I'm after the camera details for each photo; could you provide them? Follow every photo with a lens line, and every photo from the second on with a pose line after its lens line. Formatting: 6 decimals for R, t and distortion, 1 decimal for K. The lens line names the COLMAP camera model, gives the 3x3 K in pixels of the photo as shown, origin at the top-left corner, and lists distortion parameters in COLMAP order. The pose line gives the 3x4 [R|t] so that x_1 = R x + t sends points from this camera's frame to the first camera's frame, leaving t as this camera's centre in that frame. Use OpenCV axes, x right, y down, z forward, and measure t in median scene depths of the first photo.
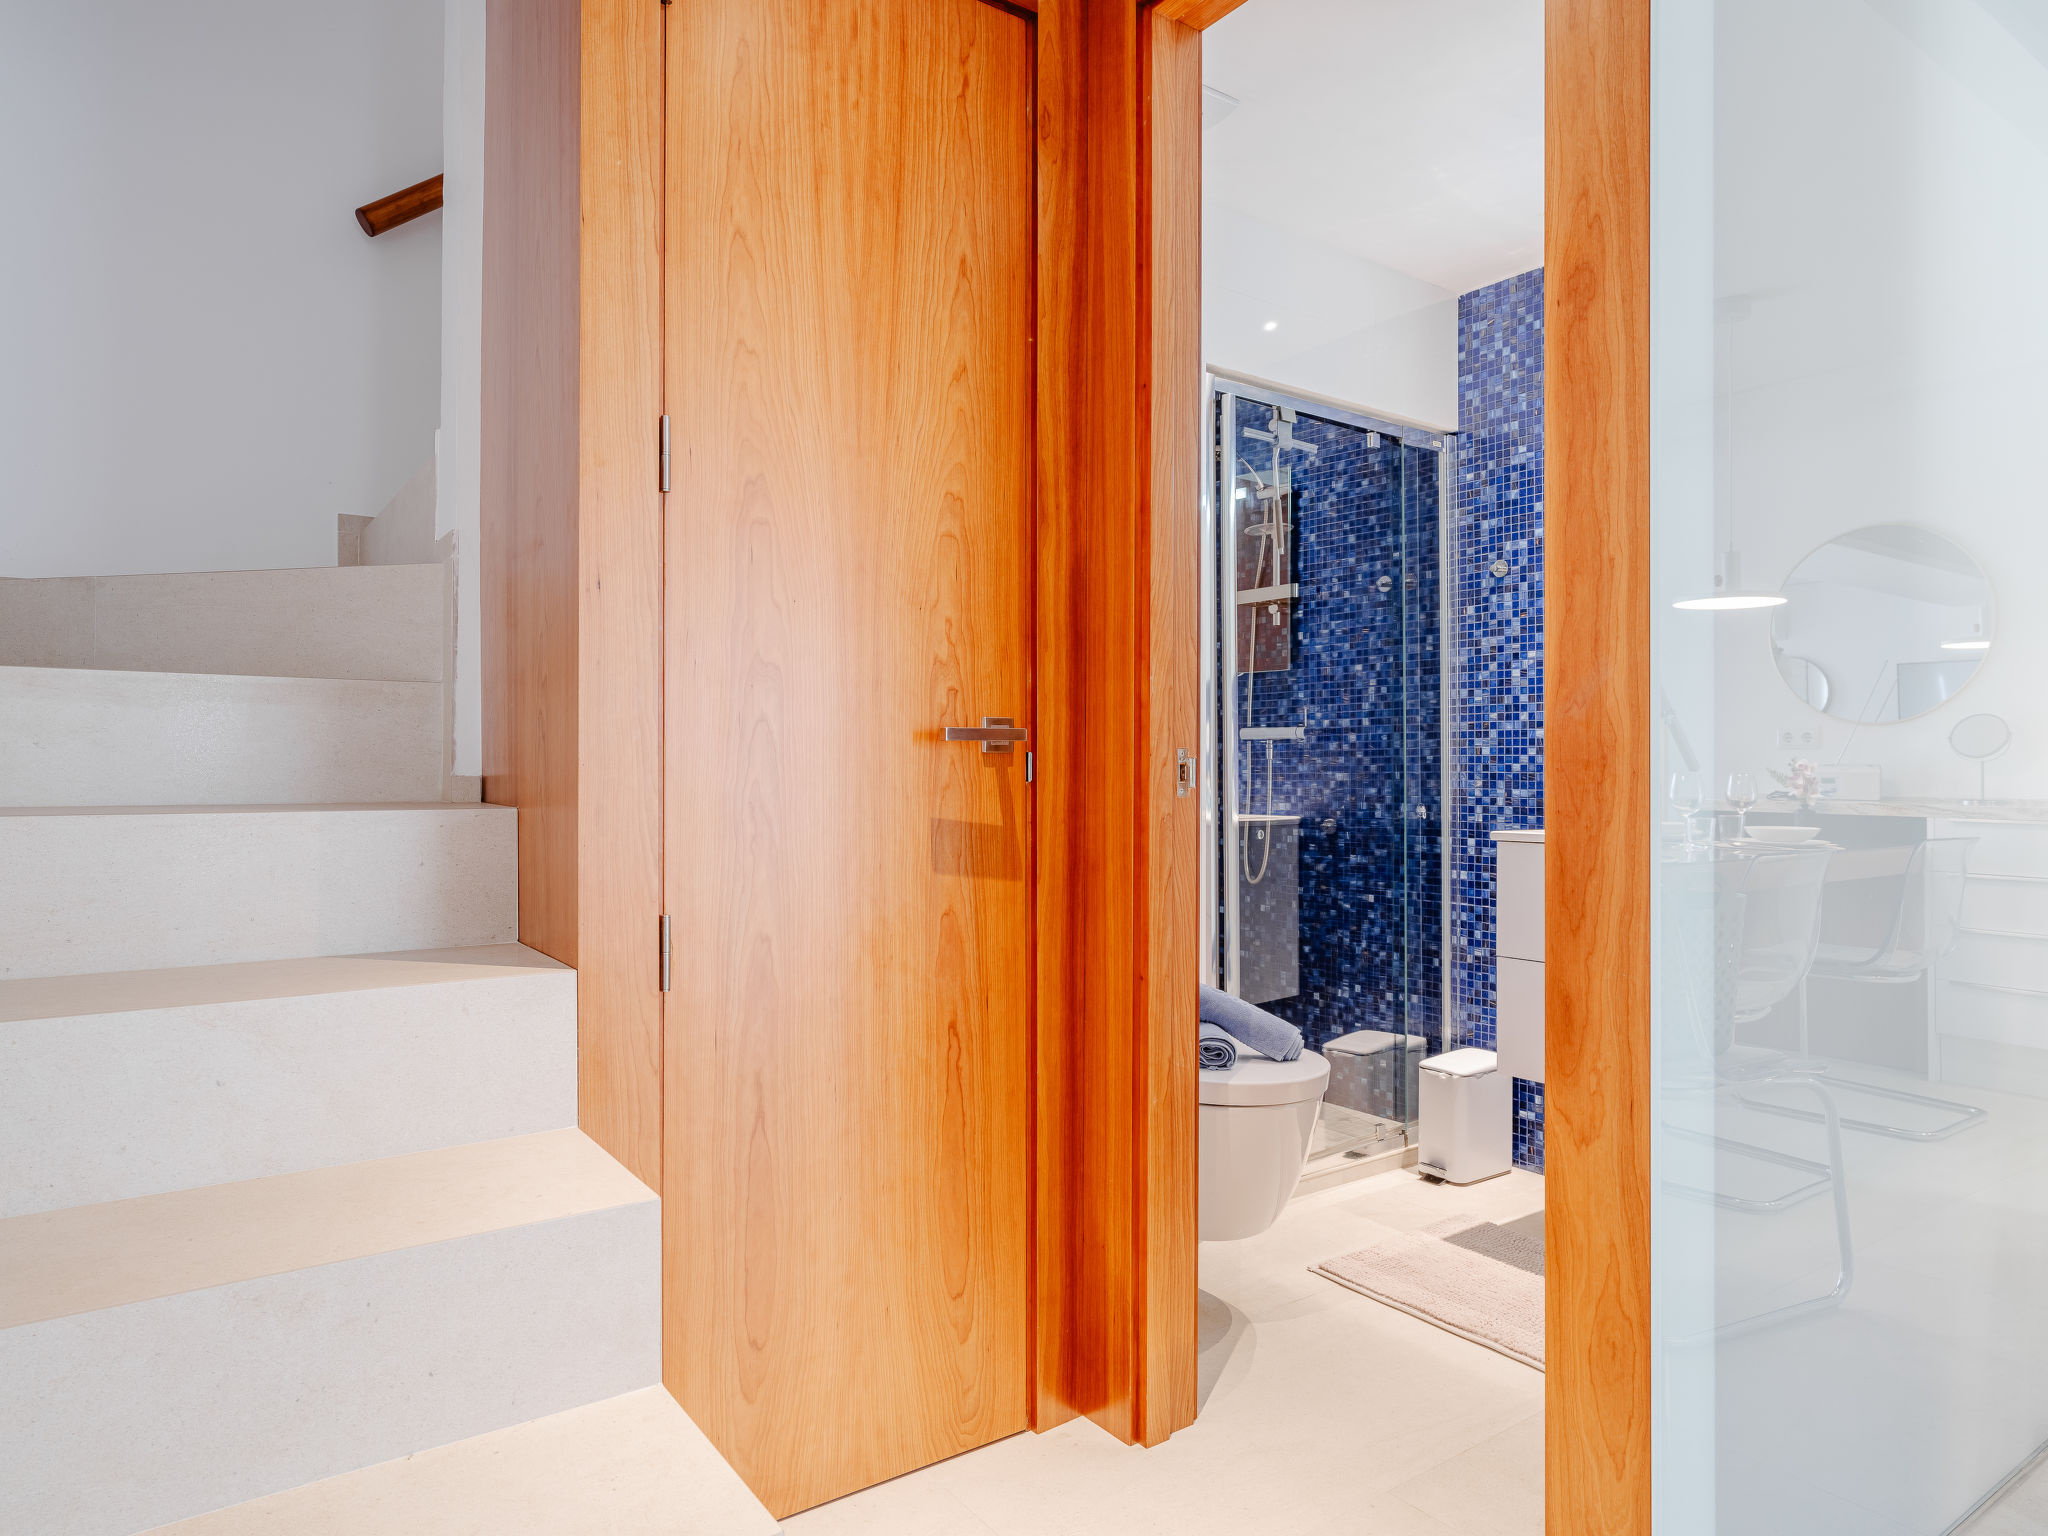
lens RADIAL K [[1261.7, 0, 1018.0], [0, 1261.7, 757.0], [0, 0, 1]] dist [-0.014122, 0.014245]
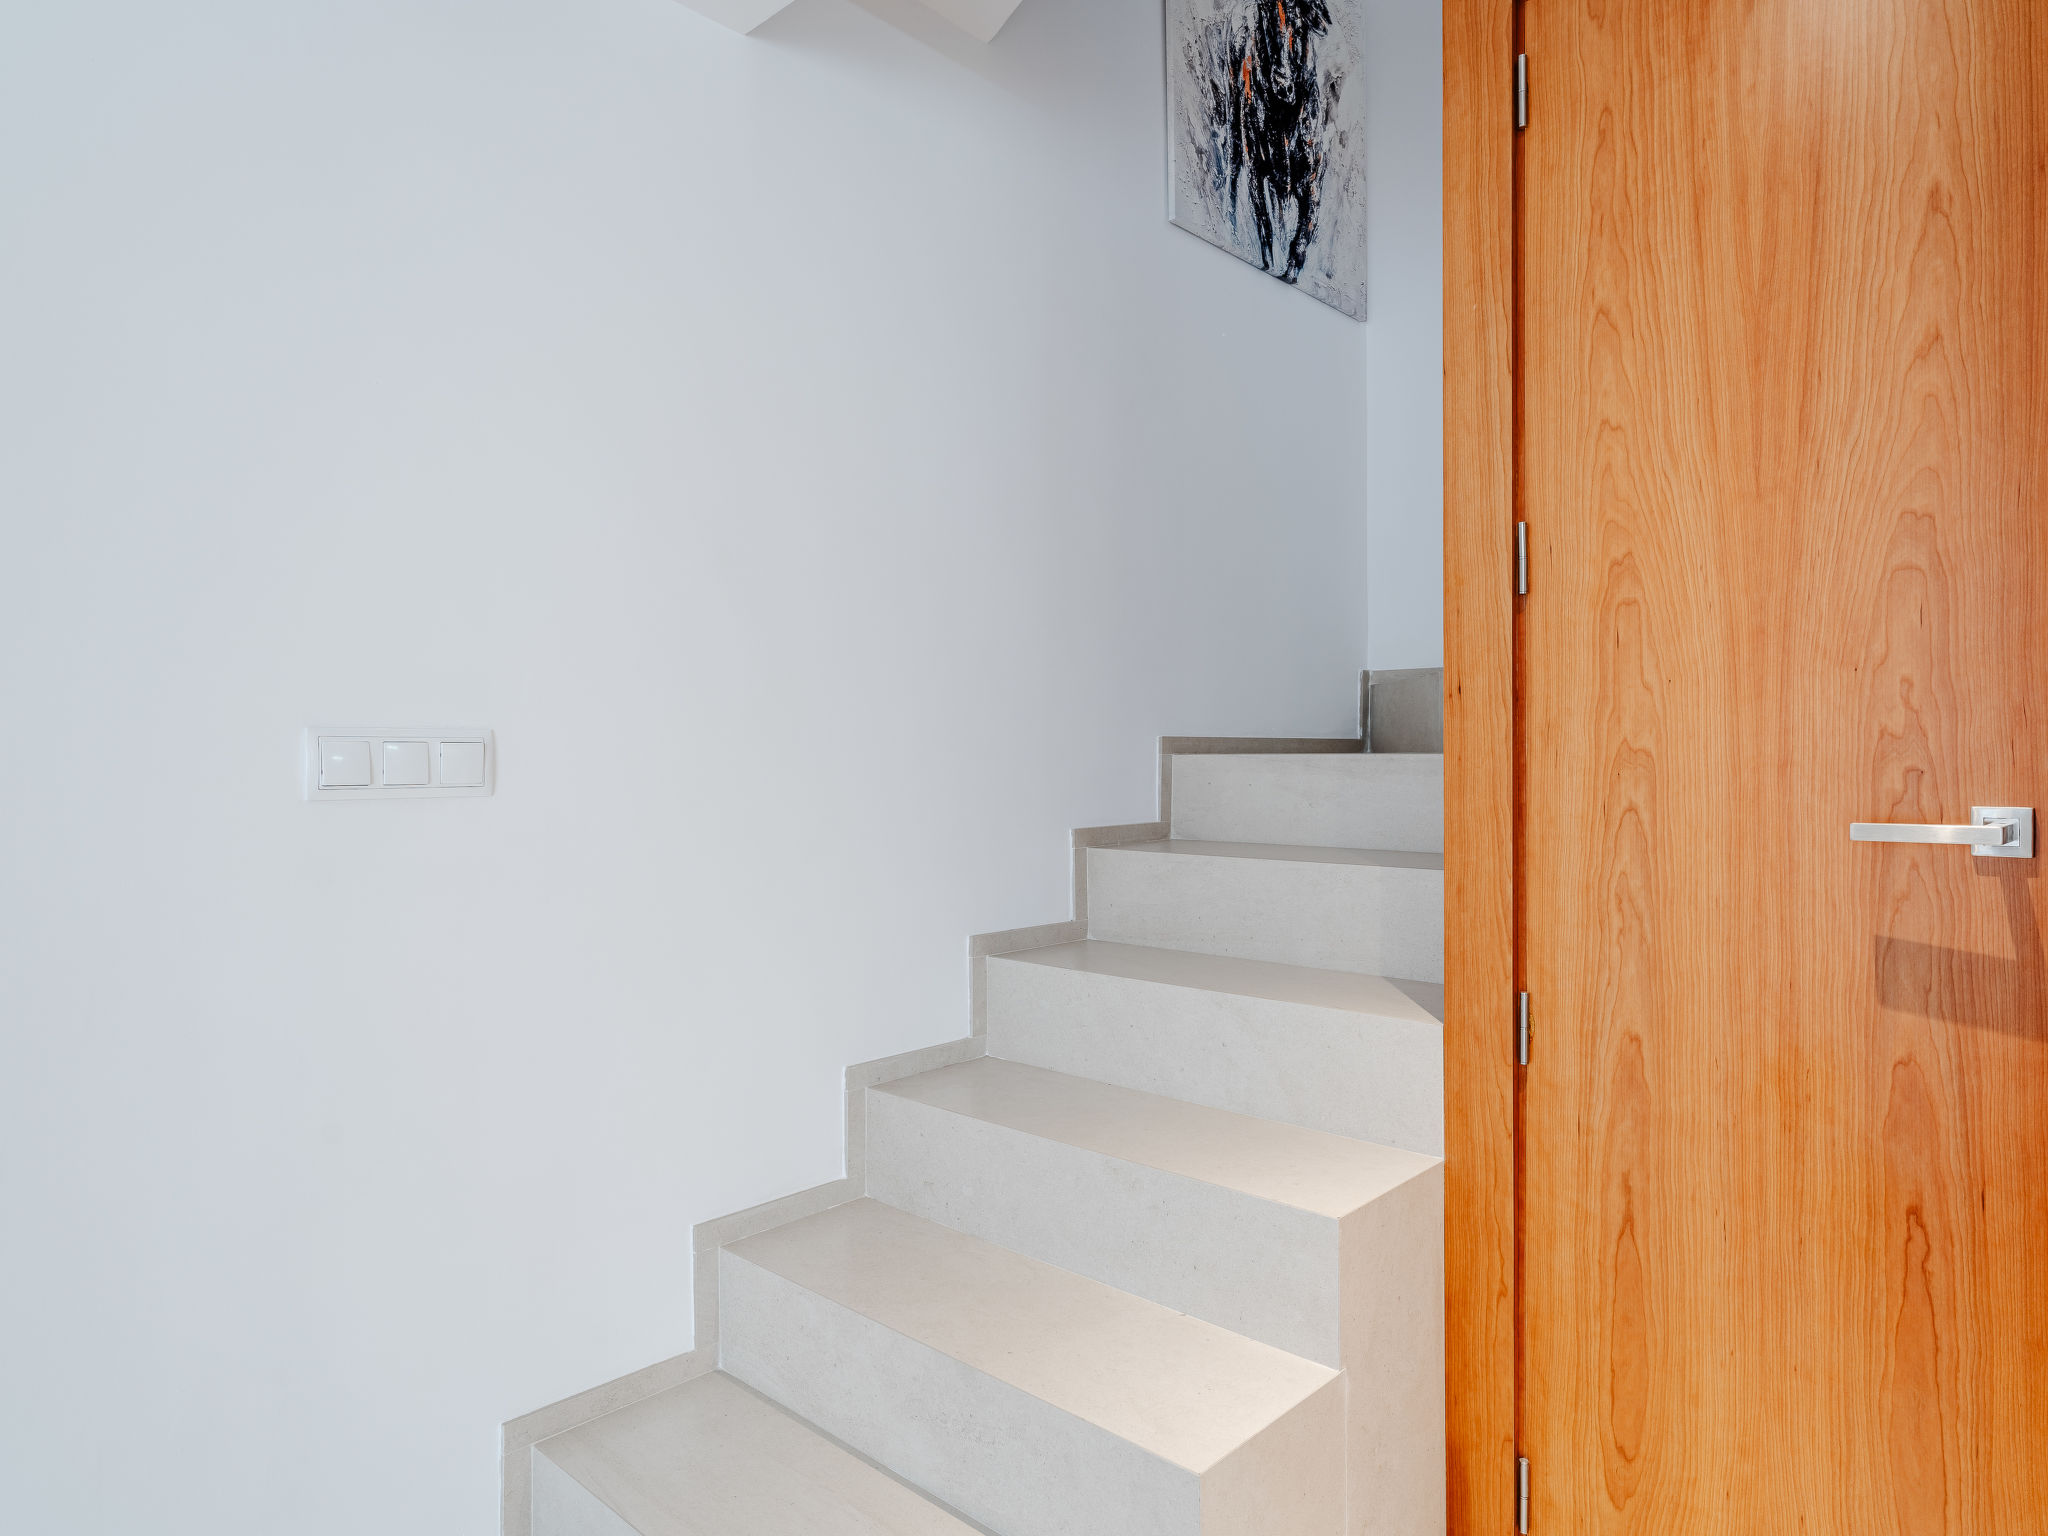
lens RADIAL K [[1261.7, 0, 1018.0], [0, 1261.7, 757.0], [0, 0, 1]] dist [-0.014122, 0.014245]
pose [[0.195569, 0.000836, -0.980689, 0.622725], [0.014166, 0.999893, 0.003678, -0.076517], [0.980588, -0.014612, 0.195537, 0.344162]]
